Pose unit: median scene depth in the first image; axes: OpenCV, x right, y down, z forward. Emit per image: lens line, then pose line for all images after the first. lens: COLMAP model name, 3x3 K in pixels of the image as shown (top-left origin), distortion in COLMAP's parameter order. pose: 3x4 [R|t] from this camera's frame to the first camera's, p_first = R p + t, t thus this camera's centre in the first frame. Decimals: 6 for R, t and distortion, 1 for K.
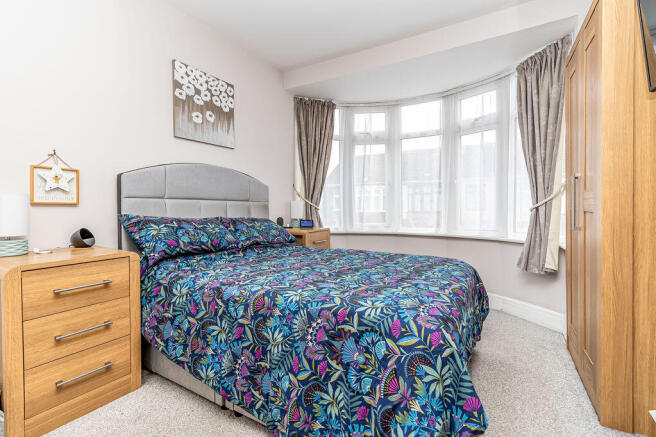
lens RADIAL K [[298.9, 0, 326.8], [0, 298.9, 211.6], [0, 0, 1]] dist [0.001951, 0.001717]
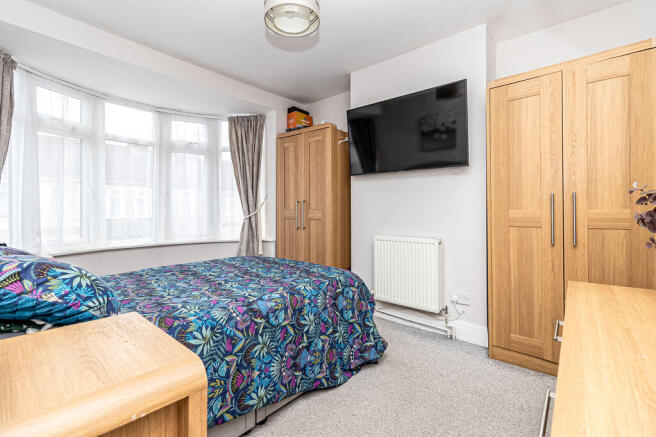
lens RADIAL K [[298.9, 0, 327.0], [0, 298.9, 214.1], [0, 0, 1]] dist [0.001951, 0.001717]
pose [[0.171977, -0.012325, 0.985024, -0.769415], [0.018178, 0.999791, 0.009336, -0.036250], [-0.984933, 0.016300, 0.172165, 0.348092]]
